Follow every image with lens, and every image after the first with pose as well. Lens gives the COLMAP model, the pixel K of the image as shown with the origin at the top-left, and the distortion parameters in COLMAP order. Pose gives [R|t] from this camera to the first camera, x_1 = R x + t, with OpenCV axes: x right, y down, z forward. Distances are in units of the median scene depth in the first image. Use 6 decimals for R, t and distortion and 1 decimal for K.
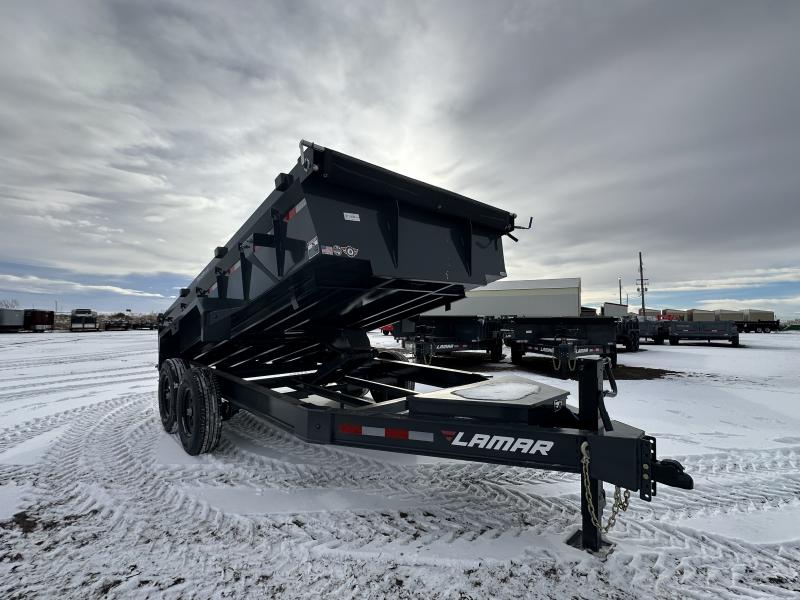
lens RADIAL K [[372.6, 0, 400.0], [0, 372.6, 300.0], [0, 0, 1]] dist [-0.006542, 0.000549]
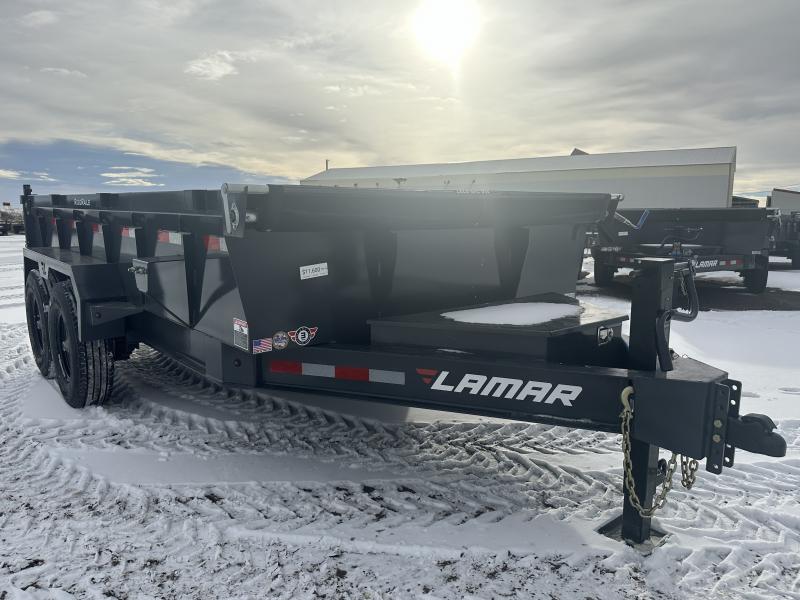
lens RADIAL K [[590.6, 0, 400.0], [0, 590.6, 300.0], [0, 0, 1]] dist [0.042733, -0.064468]
pose [[0.998893, 0.006155, -0.046627, 0.133867], [0.002787, 0.981909, 0.189333, 0.034851], [0.046949, -0.189254, 0.980805, 0.001065]]
